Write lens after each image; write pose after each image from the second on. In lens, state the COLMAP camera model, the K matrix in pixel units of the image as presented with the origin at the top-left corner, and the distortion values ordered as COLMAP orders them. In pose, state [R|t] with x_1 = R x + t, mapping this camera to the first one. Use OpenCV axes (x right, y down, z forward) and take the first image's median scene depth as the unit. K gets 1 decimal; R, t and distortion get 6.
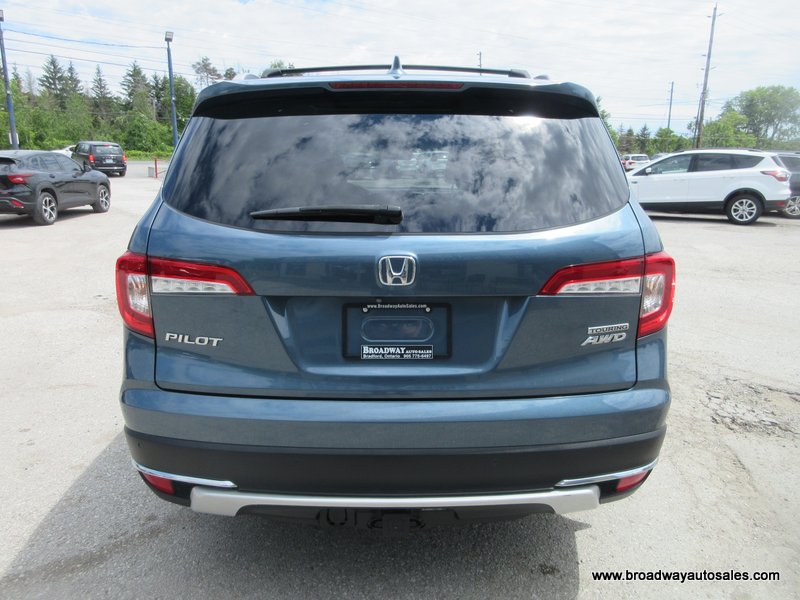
lens RADIAL K [[602.2, 0, 400.0], [0, 602.2, 300.0], [0, 0, 1]] dist [0.022897, -0.013825]
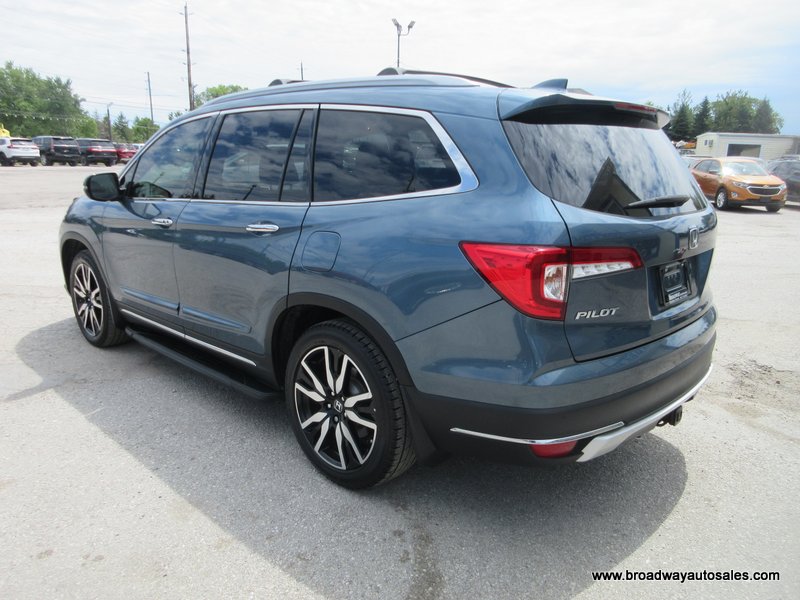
lens RADIAL K [[602.2, 0, 400.0], [0, 602.2, 300.0], [0, 0, 1]] dist [0.022897, -0.013825]
pose [[0.706803, -0.154928, 0.690237, -1.422050], [0.143736, 0.986822, 0.074313, -0.103373], [-0.692654, 0.046688, 0.719757, 0.413519]]
